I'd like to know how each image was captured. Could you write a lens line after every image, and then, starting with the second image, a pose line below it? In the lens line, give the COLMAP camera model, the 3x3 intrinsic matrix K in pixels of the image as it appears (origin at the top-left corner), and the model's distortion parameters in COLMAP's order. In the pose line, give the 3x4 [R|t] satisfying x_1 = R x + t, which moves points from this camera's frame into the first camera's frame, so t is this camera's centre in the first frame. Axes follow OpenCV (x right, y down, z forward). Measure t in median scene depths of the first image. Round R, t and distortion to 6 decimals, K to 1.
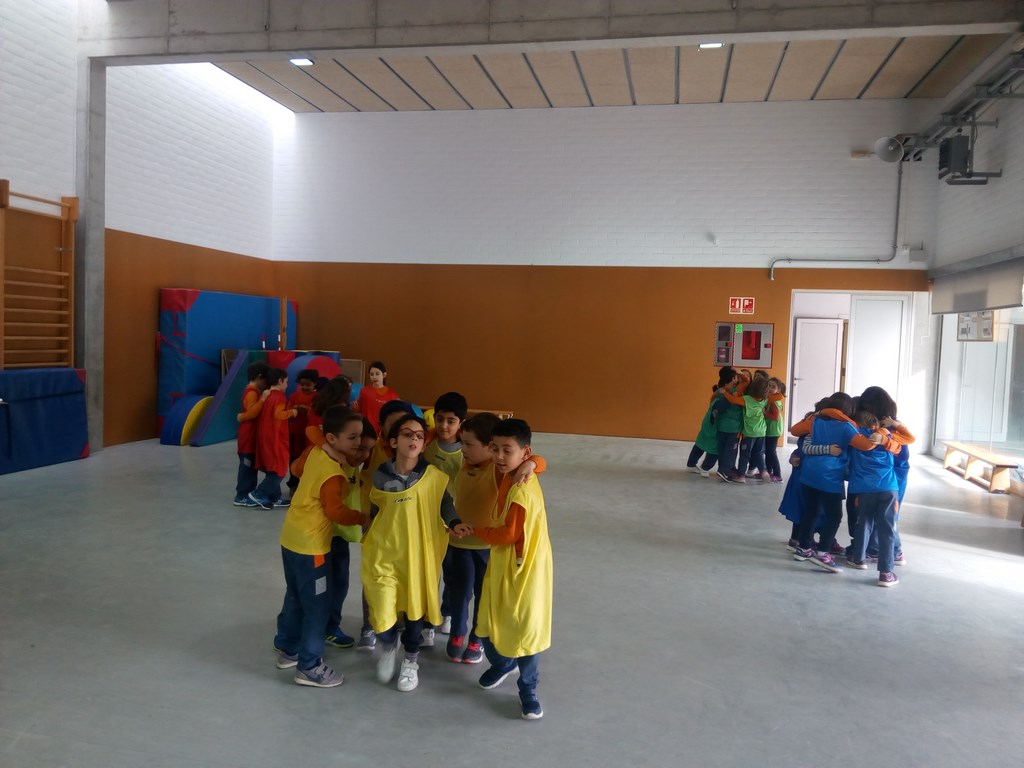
lens RADIAL K [[796.8, 0, 512.7], [0, 796.8, 374.6], [0, 0, 1]] dist [0.076033, -0.125508]
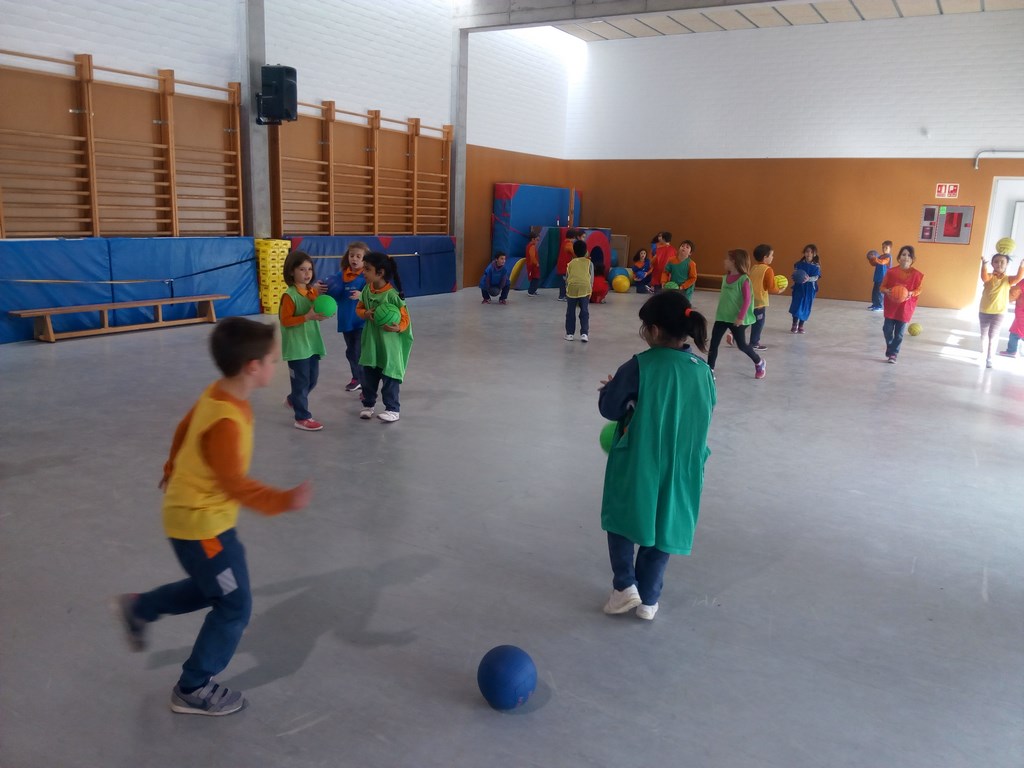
lens RADIAL K [[796.8, 0, 509.0], [0, 796.8, 379.5], [0, 0, 1]] dist [0.076033, -0.125508]
pose [[0.943959, 0.069127, -0.322742, 0.099698], [-0.021177, 0.988492, 0.149783, 0.032697], [0.329382, -0.134555, 0.934560, -0.473708]]
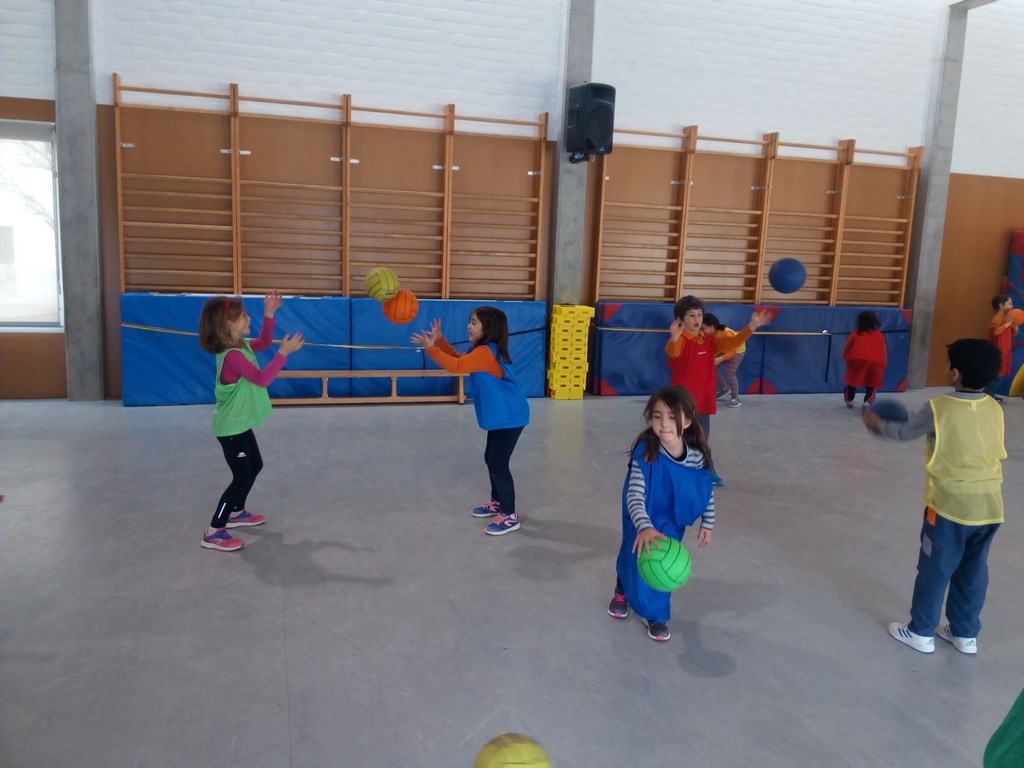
lens RADIAL K [[796.8, 0, 506.4], [0, 796.8, 377.9], [0, 0, 1]] dist [0.076033, -0.125508]
pose [[0.468160, 0.121397, -0.875265, 0.156927], [-0.063973, 0.992575, 0.103450, 0.006471], [0.881325, 0.007562, 0.472451, 0.021960]]
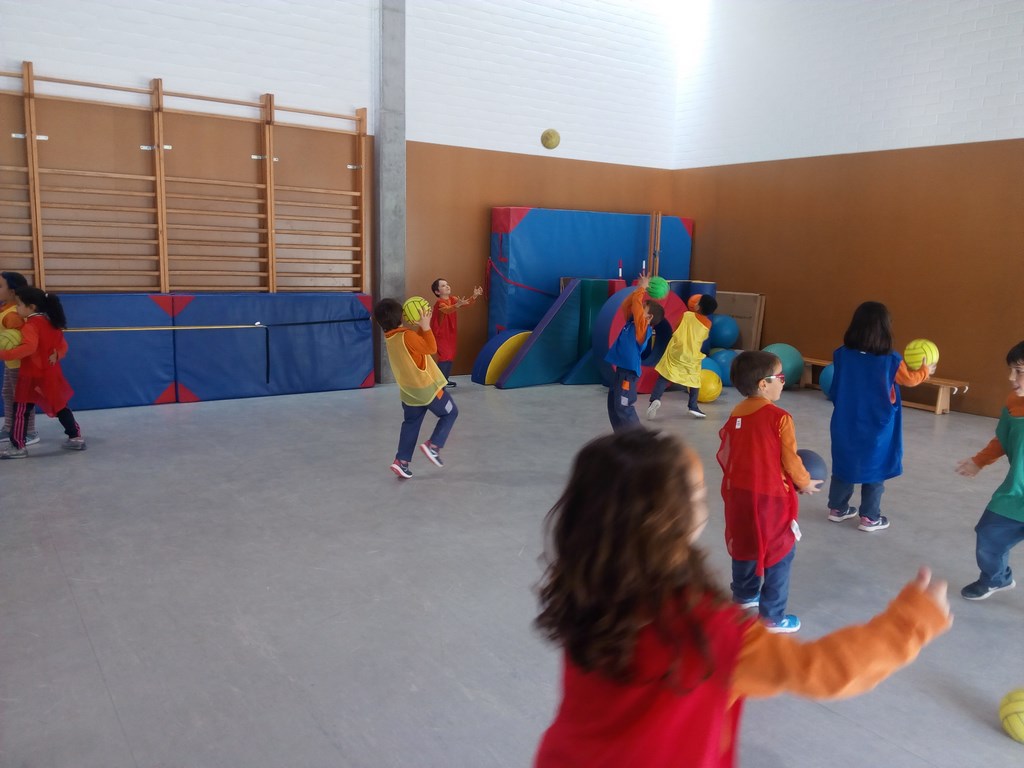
lens RADIAL K [[796.8, 0, 511.0], [0, 796.8, 375.7], [0, 0, 1]] dist [0.076033, -0.125508]
pose [[0.725539, 0.094269, -0.681693, 0.227977], [-0.037324, 0.994506, 0.097802, -0.010132], [0.687168, -0.045516, 0.725072, 0.410895]]
